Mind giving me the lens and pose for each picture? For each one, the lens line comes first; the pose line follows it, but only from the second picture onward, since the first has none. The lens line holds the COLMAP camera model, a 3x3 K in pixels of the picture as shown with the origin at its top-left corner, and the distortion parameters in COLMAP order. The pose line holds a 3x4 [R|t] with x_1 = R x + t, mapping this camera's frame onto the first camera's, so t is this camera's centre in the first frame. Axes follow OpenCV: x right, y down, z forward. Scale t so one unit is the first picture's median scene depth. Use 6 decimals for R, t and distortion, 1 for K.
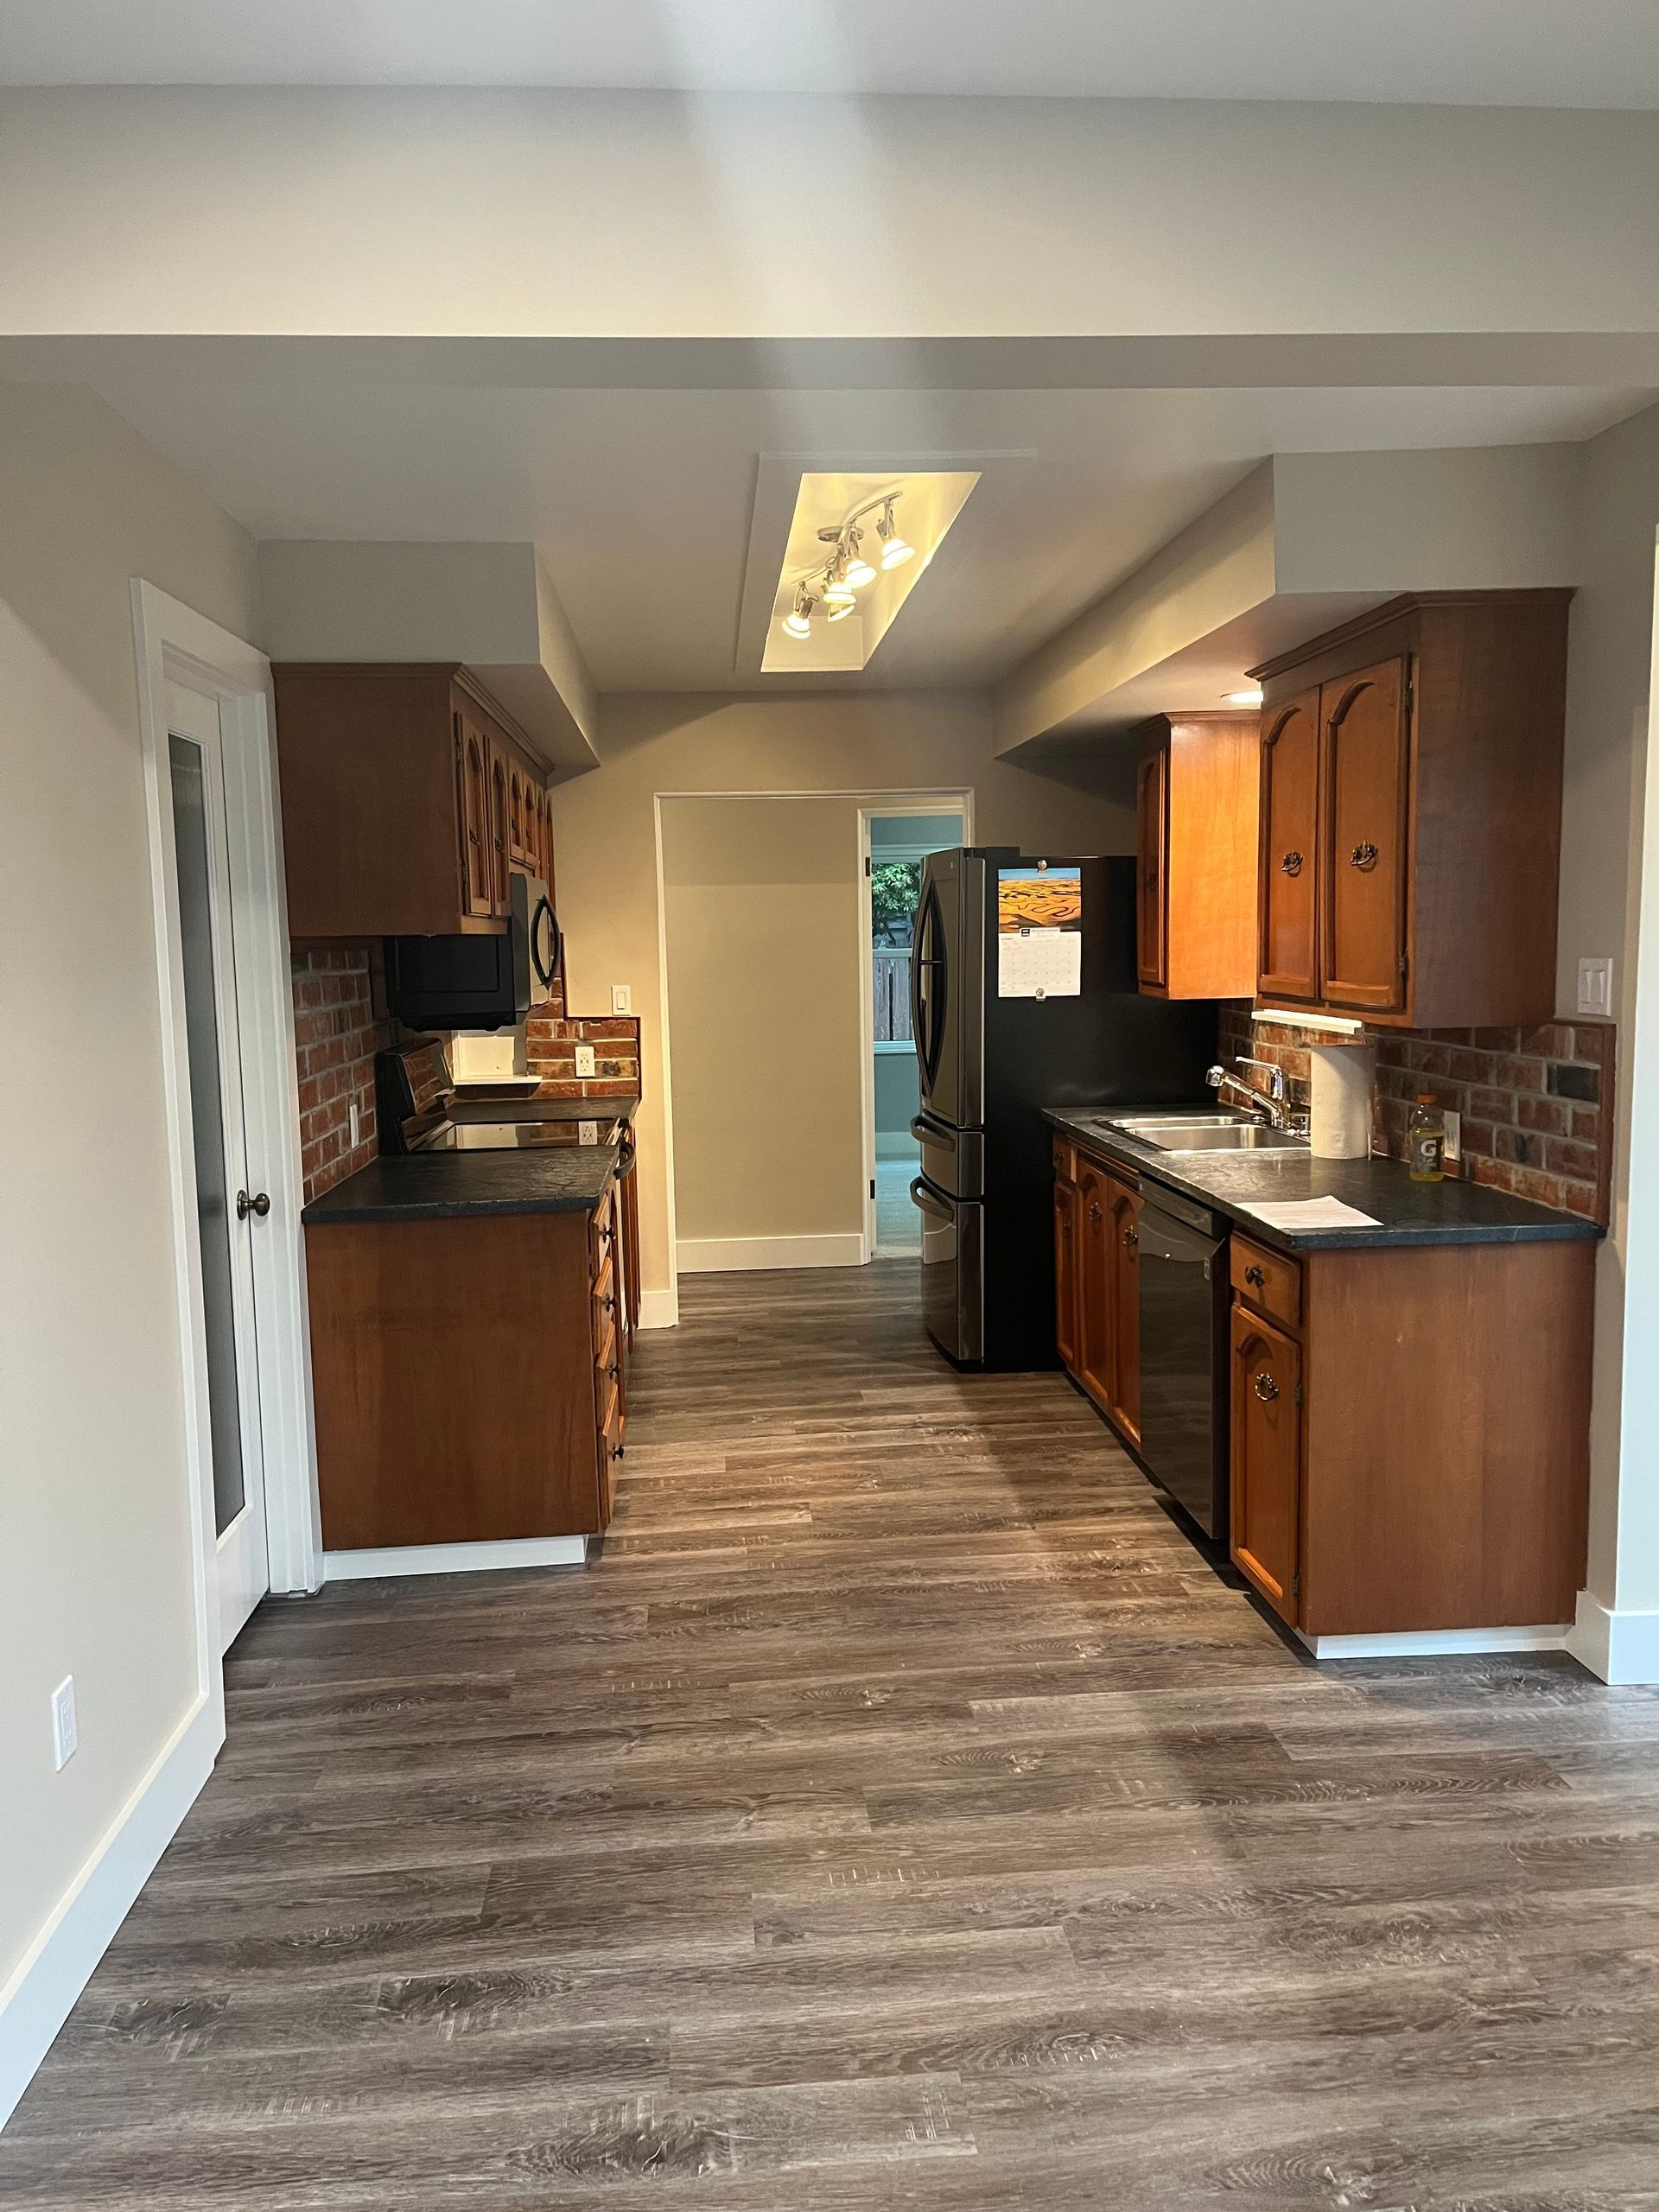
lens RADIAL K [[1668.5, 0, 830.9], [0, 1668.5, 1110.0], [0, 0, 1]] dist [0.061366, -0.084084]
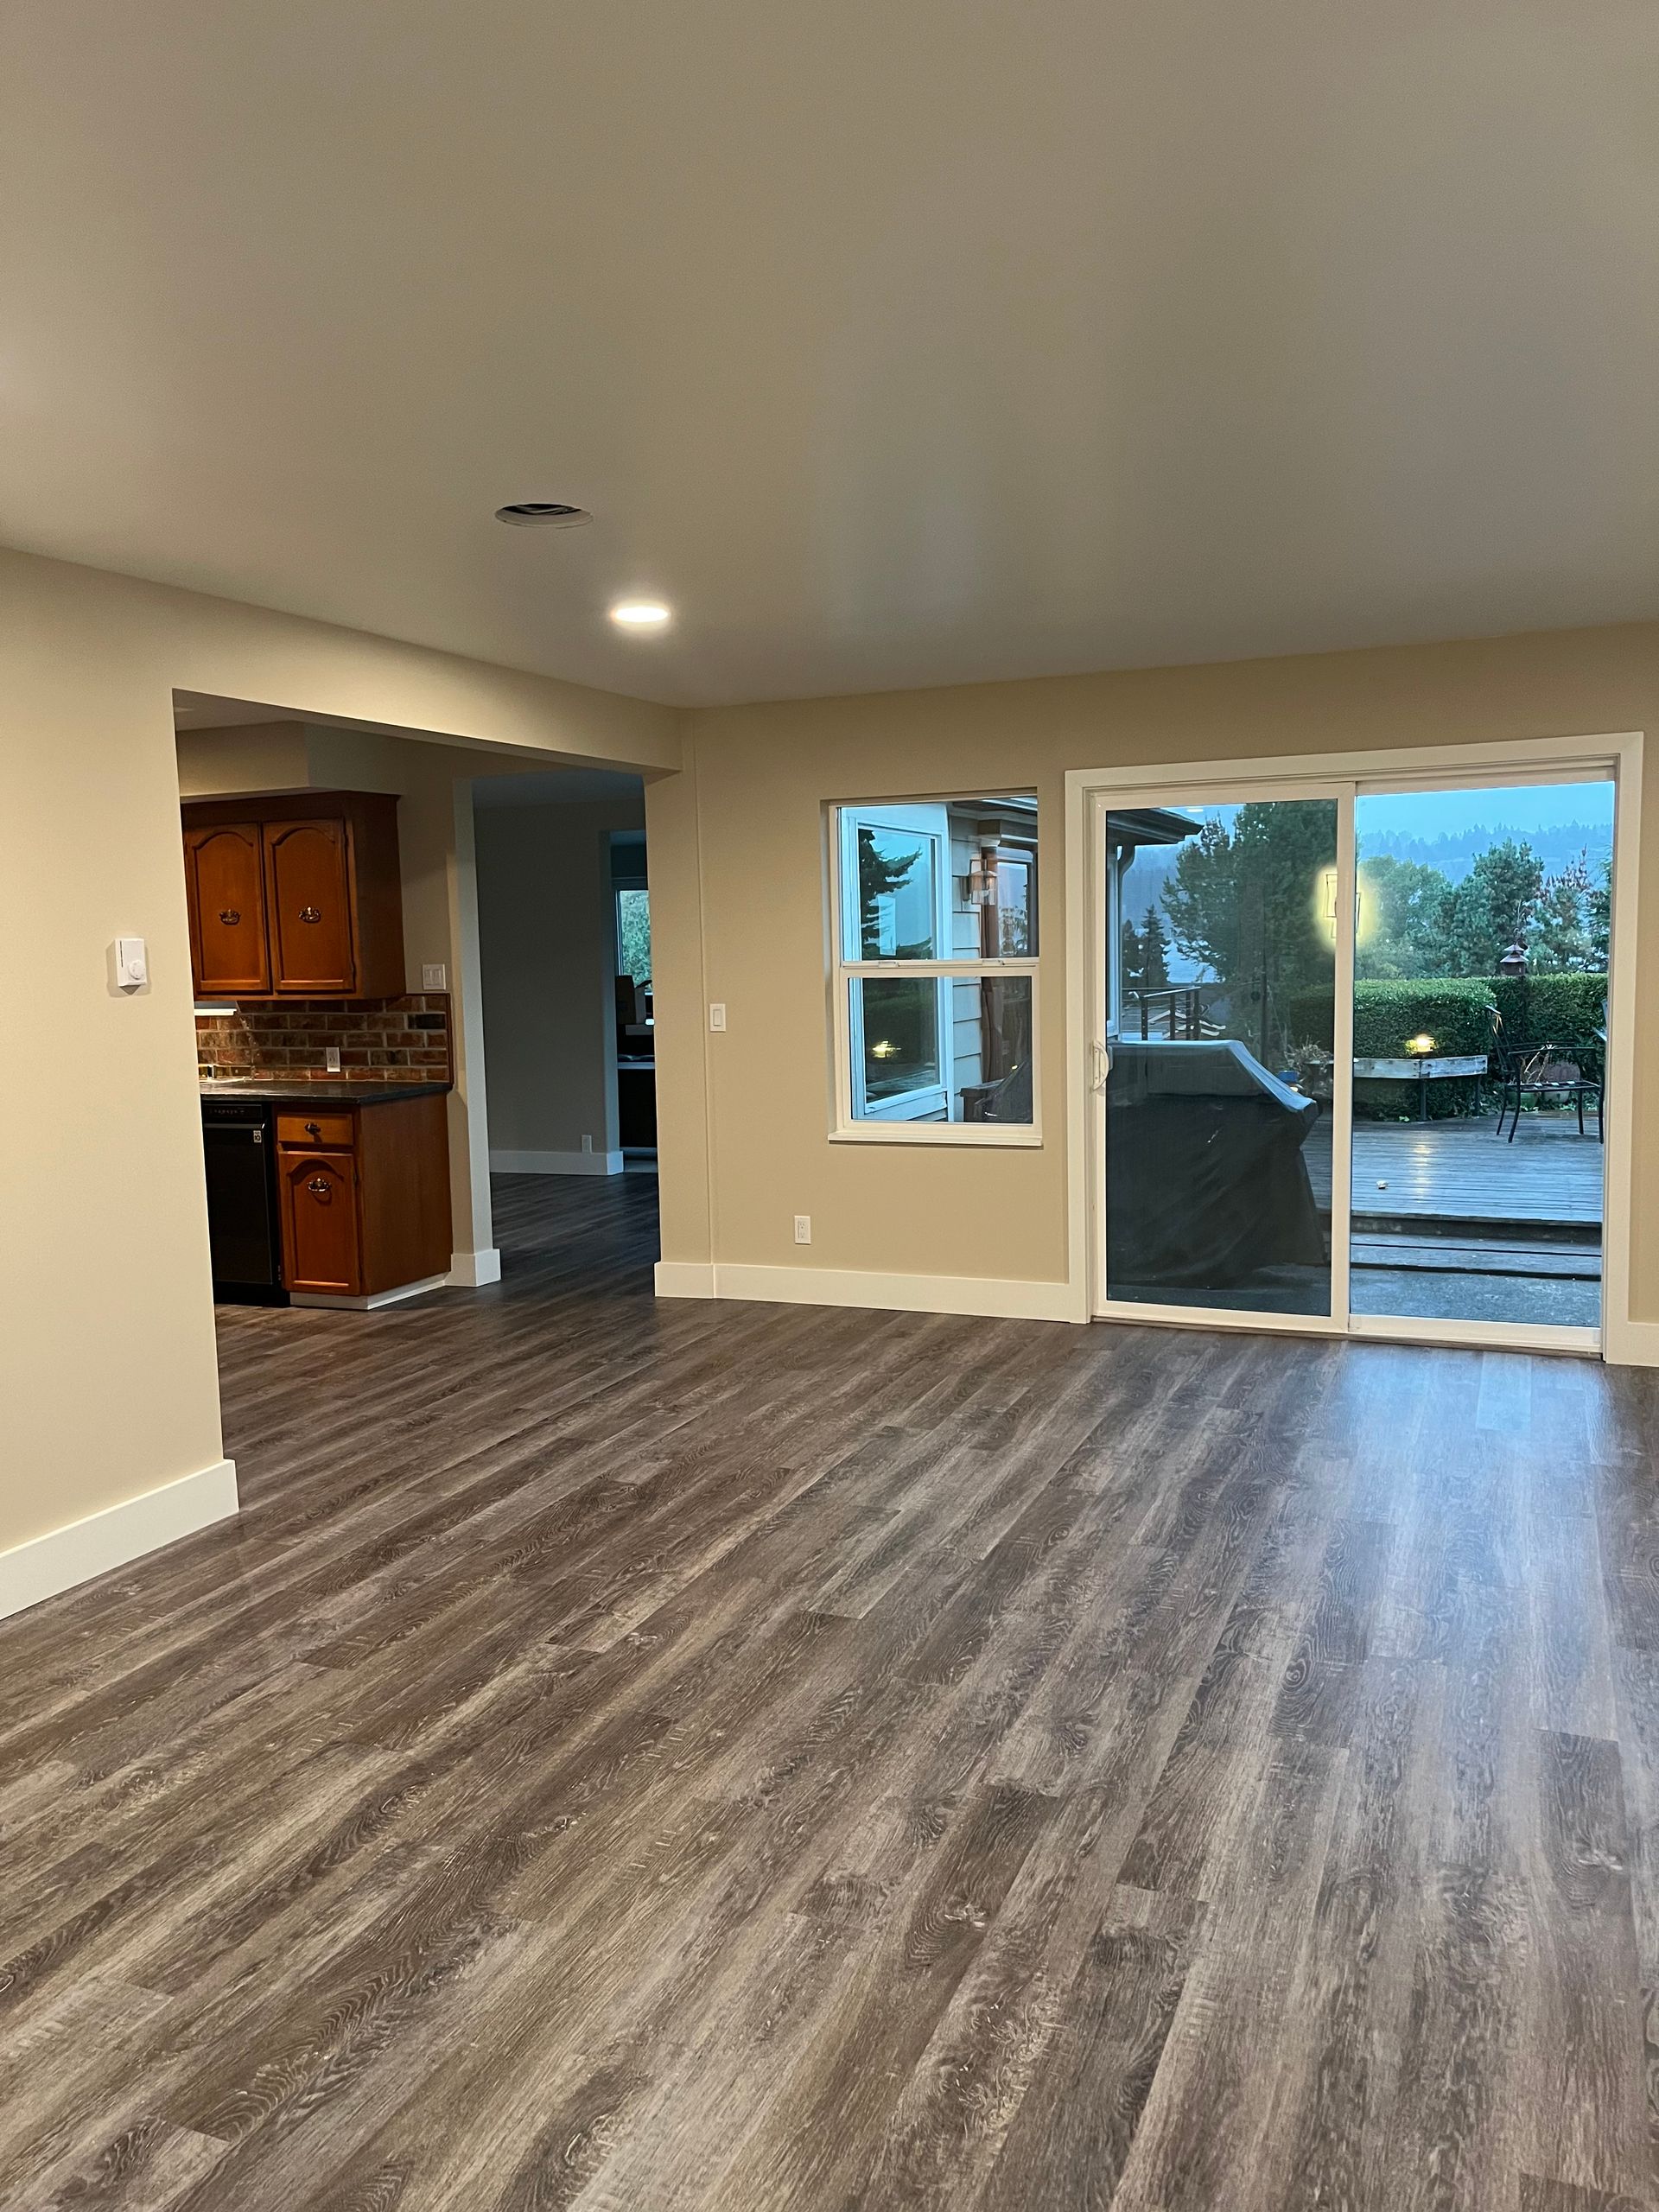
lens RADIAL K [[1668.5, 0, 832.9], [0, 1668.5, 1107.7], [0, 0, 1]] dist [0.061366, -0.084084]
pose [[0.467121, -0.083752, 0.880218, -1.223016], [0.114944, 0.992808, 0.033466, 0.081996], [-0.876690, 0.085543, 0.473388, -0.475494]]
